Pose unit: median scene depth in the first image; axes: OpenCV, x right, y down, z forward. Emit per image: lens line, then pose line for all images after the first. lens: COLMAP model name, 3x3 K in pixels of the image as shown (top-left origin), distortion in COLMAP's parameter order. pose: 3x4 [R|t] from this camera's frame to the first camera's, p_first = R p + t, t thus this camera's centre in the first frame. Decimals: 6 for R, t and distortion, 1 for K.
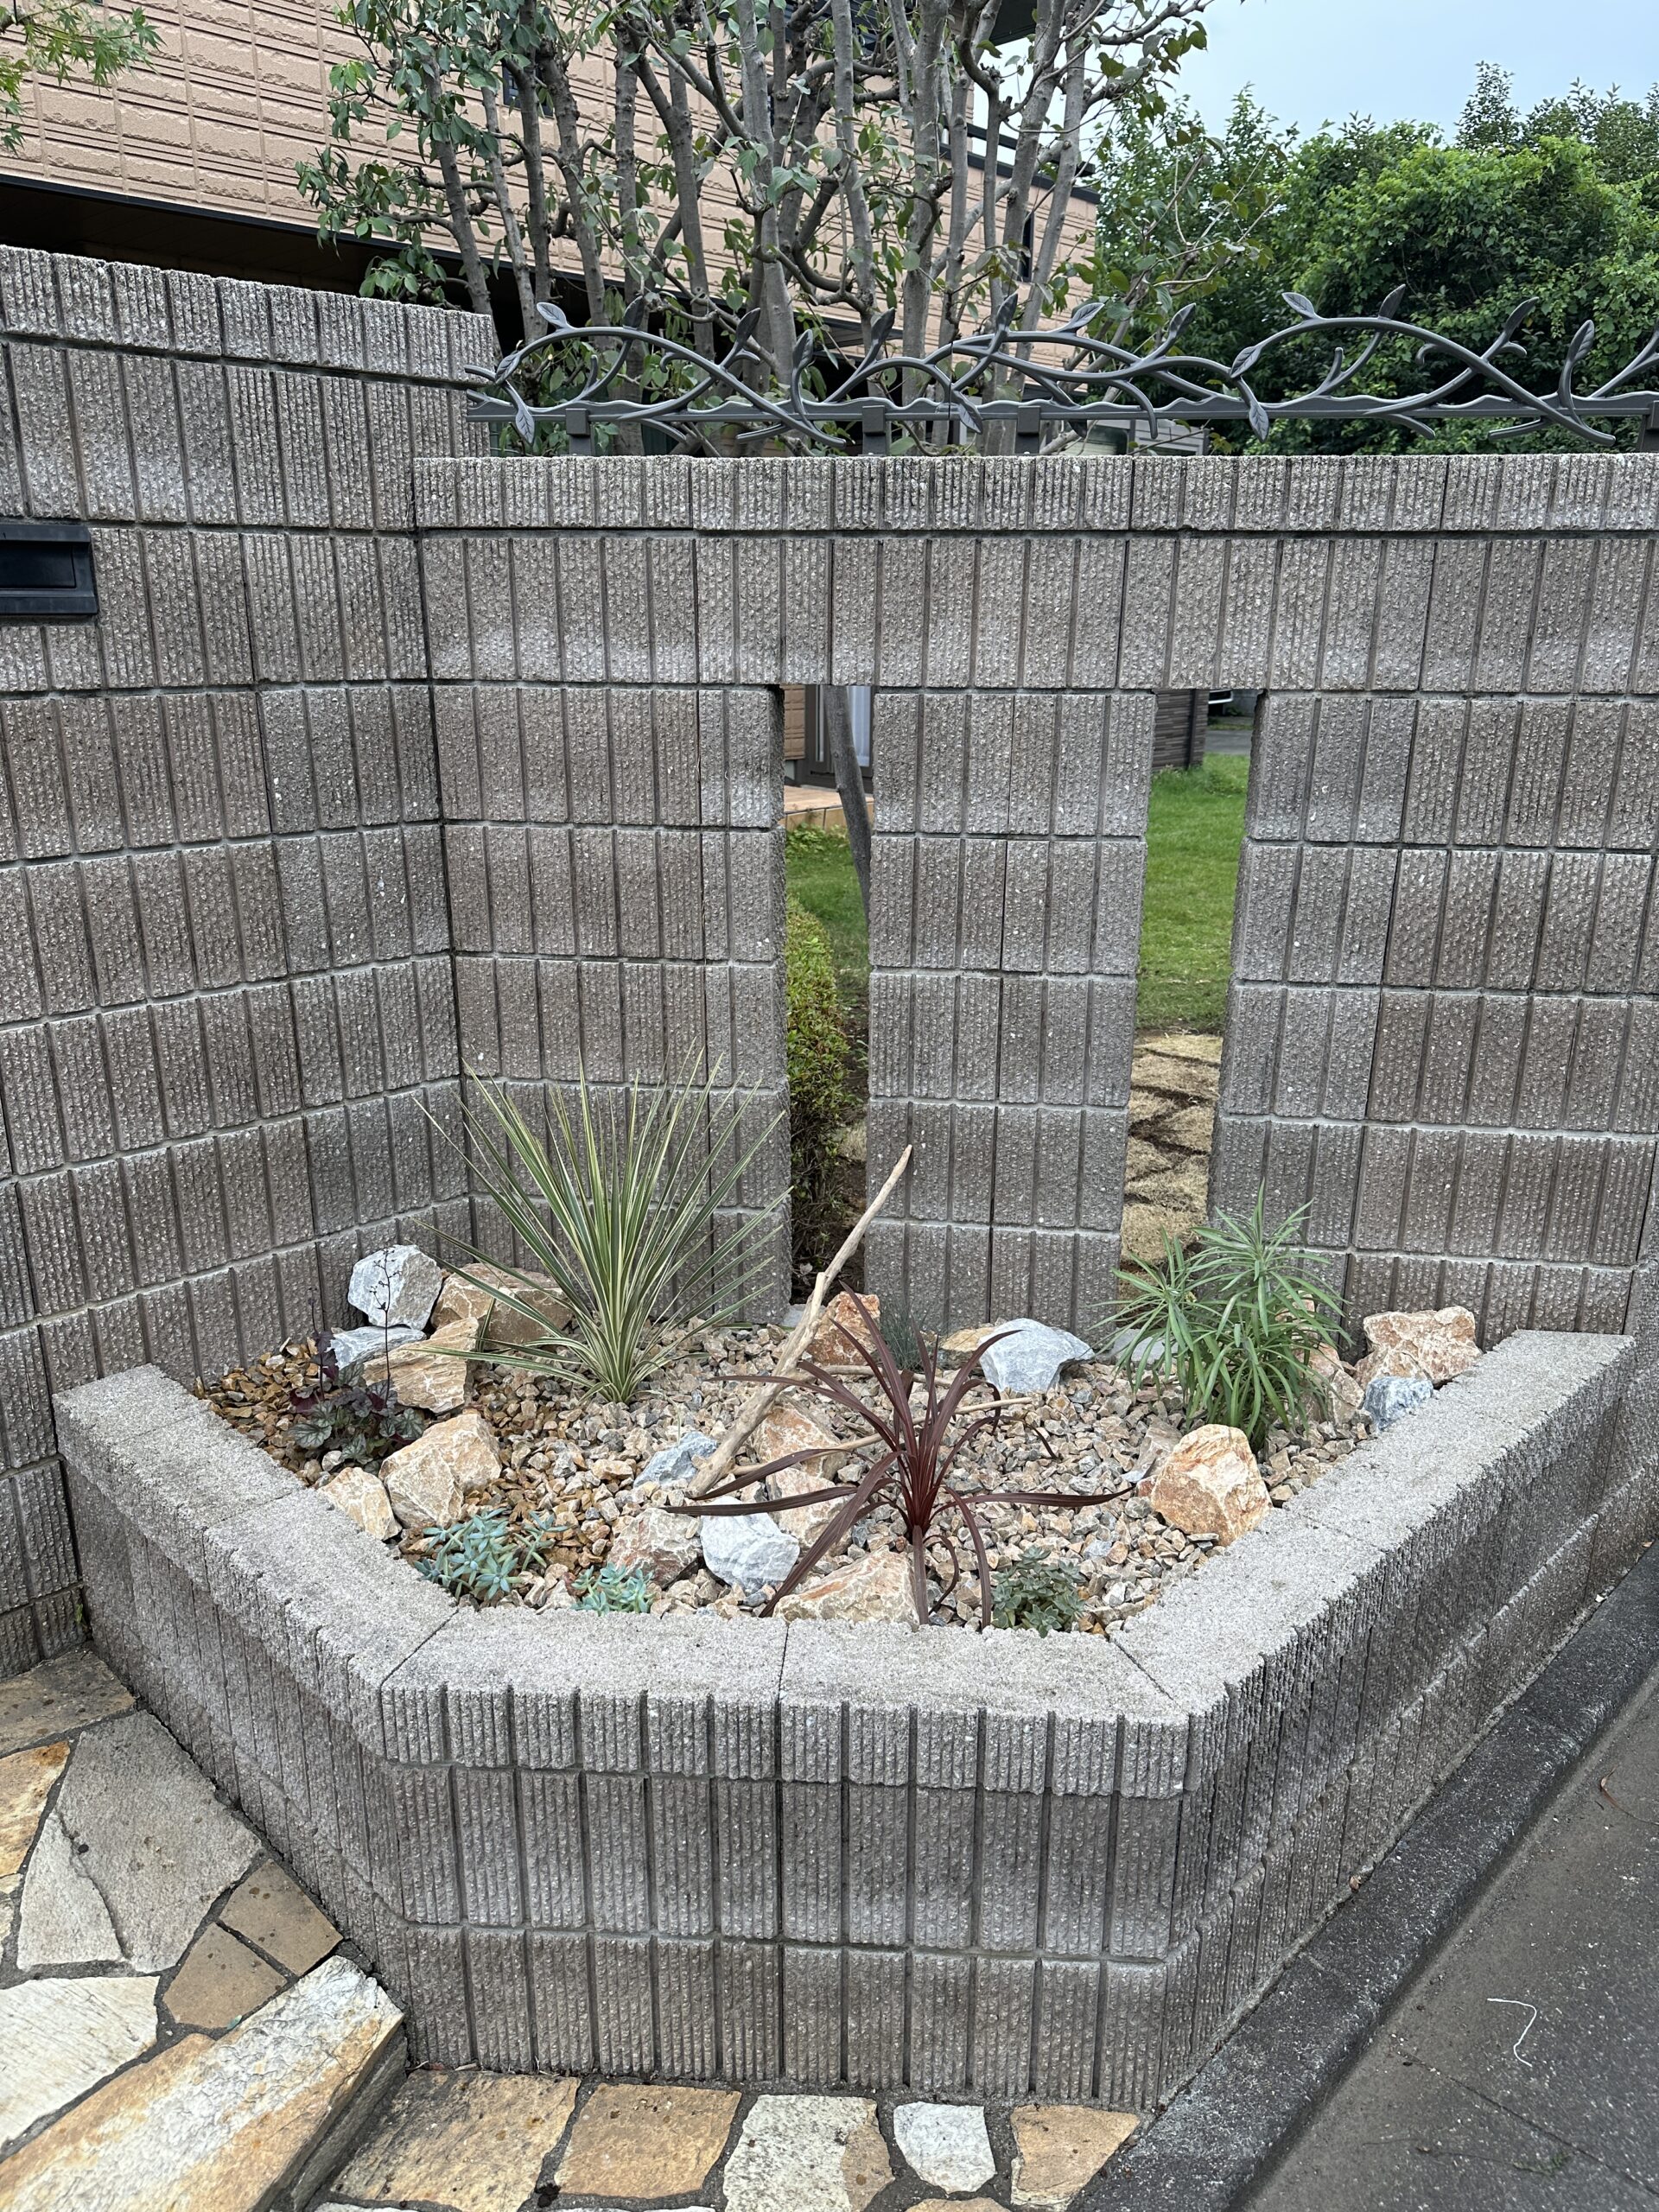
lens RADIAL K [[1563.5, 0, 841.5], [0, 1563.5, 1123.4], [0, 0, 1]] dist [0.049085, -0.034308]
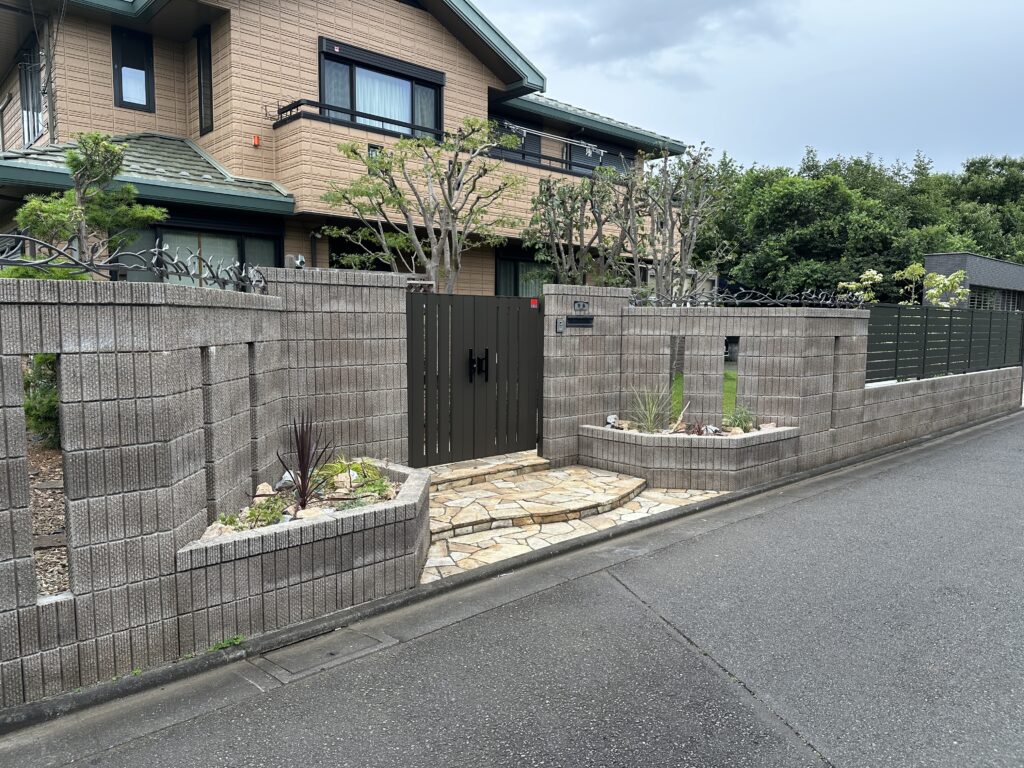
lens RADIAL K [[723.8, 0, 519.1], [0, 723.8, 388.9], [0, 0, 1]] dist [0.049085, -0.034308]
pose [[0.998957, 0.008021, -0.044960, -0.578797], [-0.017748, 0.975258, -0.220357, 0.697798], [0.042080, 0.220925, 0.974383, -2.193400]]
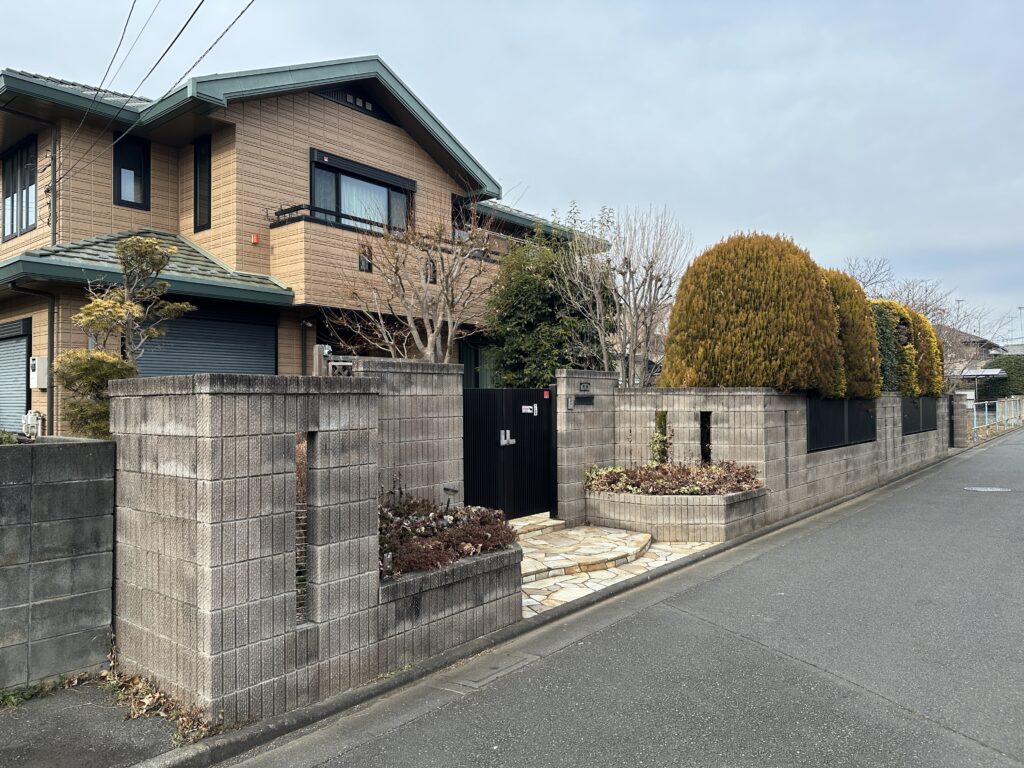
lens RADIAL K [[723.8, 0, 517.2], [0, 723.8, 385.4], [0, 0, 1]] dist [0.049085, -0.034308]
pose [[0.995347, -0.005339, 0.096208, -1.147900], [0.036693, 0.944239, -0.327210, 0.834054], [-0.089096, 0.329217, 0.940041, -2.641294]]
